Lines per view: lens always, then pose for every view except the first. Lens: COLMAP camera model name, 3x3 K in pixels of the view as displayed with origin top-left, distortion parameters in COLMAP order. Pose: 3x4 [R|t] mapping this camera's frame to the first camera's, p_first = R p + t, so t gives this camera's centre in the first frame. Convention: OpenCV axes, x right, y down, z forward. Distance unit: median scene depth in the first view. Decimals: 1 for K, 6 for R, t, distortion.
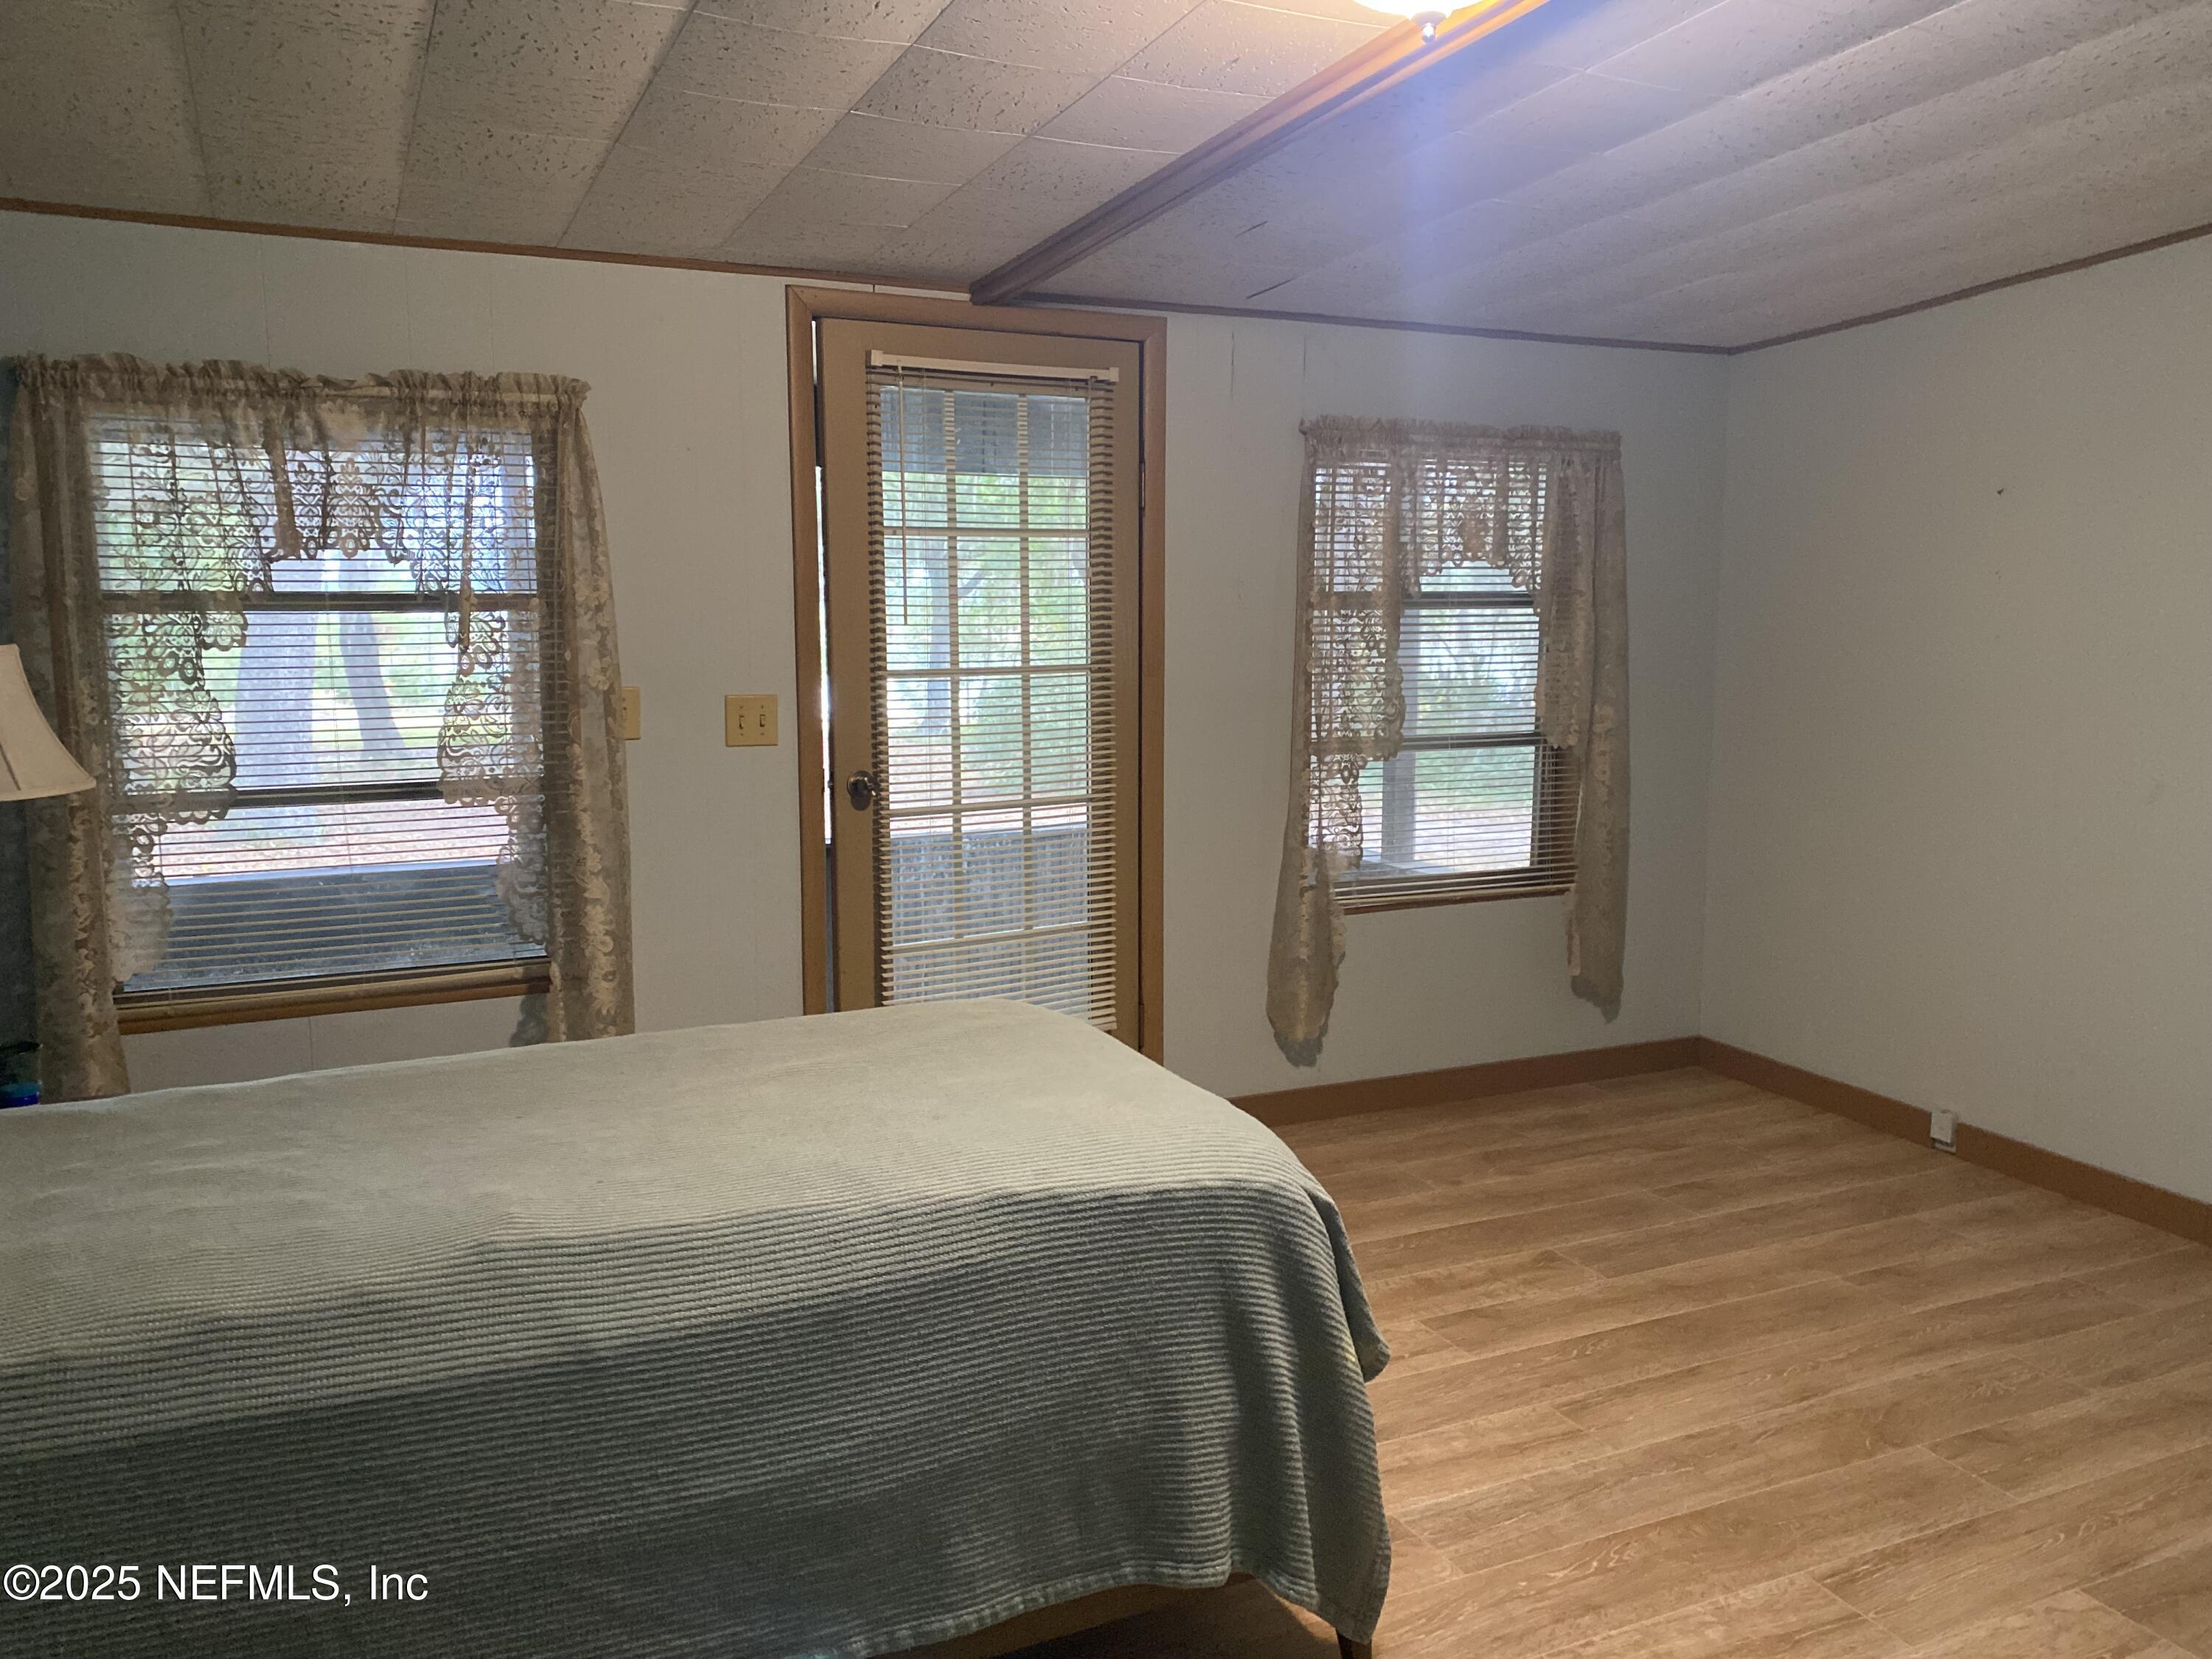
lens RADIAL K [[1668.7, 0, 1106.0], [0, 1668.7, 829.5], [0, 0, 1]] dist [0.049075, -0.155092]
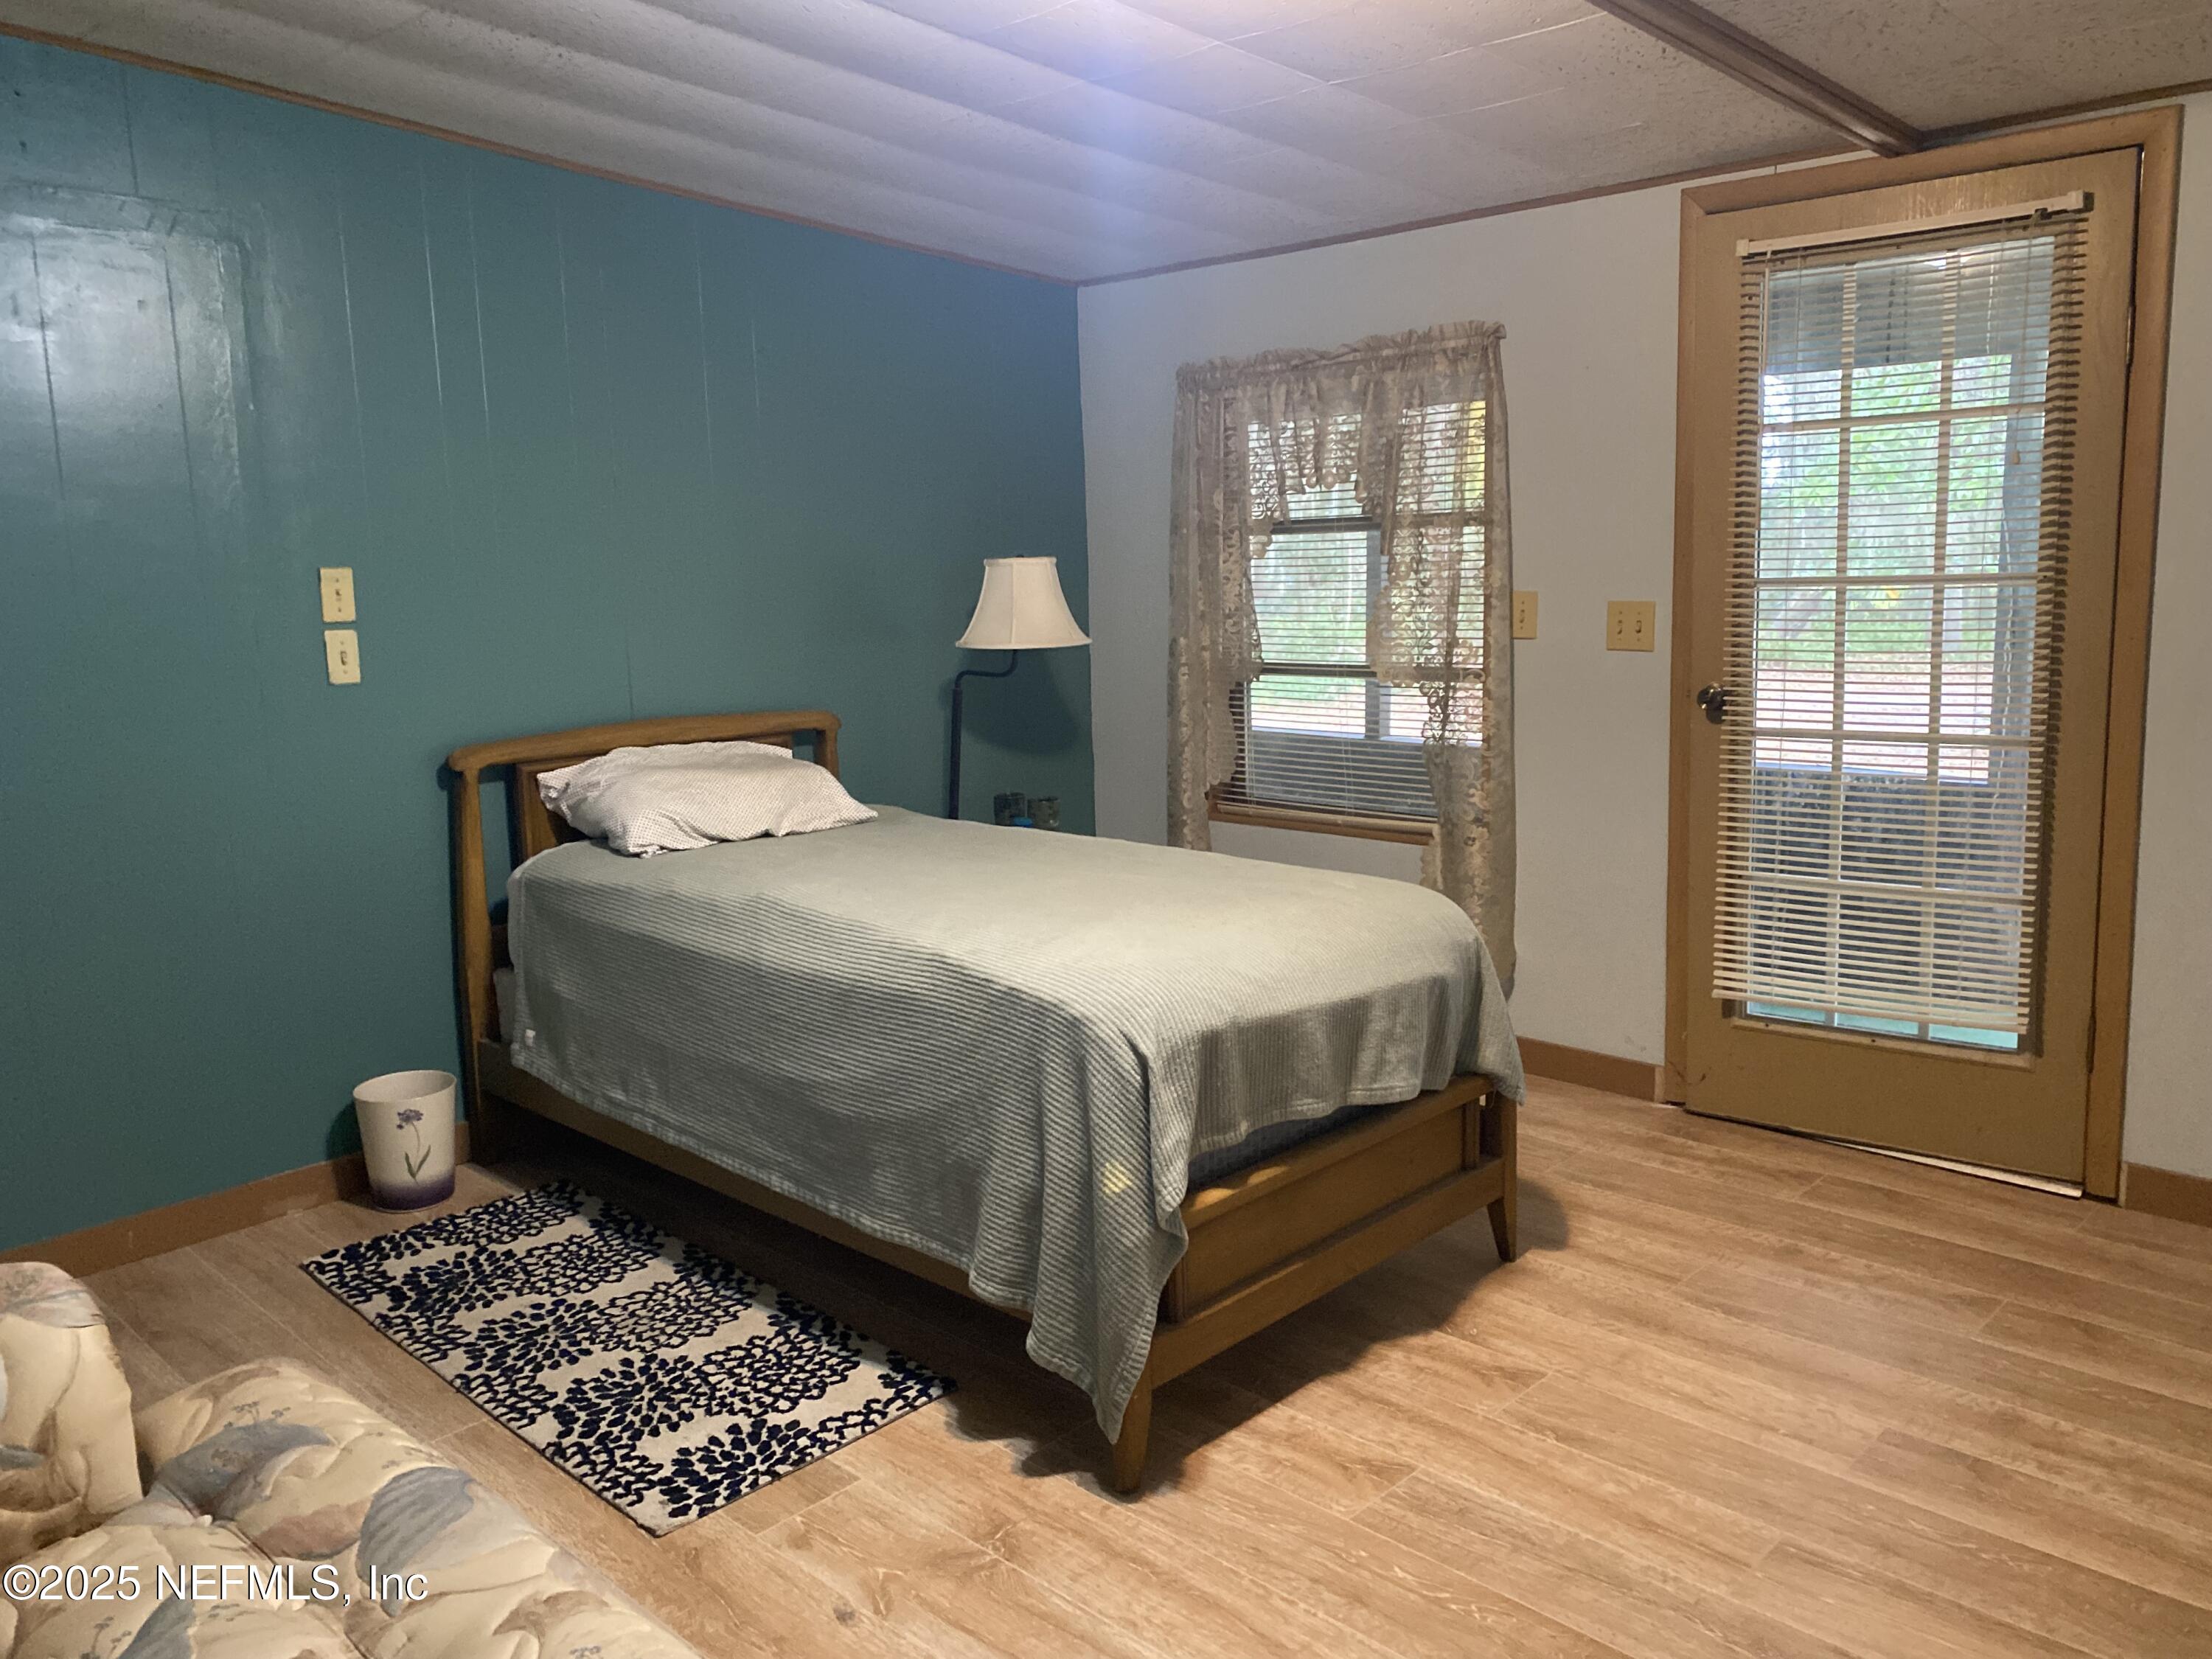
lens RADIAL K [[1739.0, 0, 1106.0], [0, 1739.0, 829.5], [0, 0, 1]] dist [0.011464, -0.009435]
pose [[0.328243, 0.142139, -0.933838, 0.753334], [-0.093499, 0.988648, 0.117617, -0.039866], [0.939955, 0.048706, 0.337806, 0.360731]]
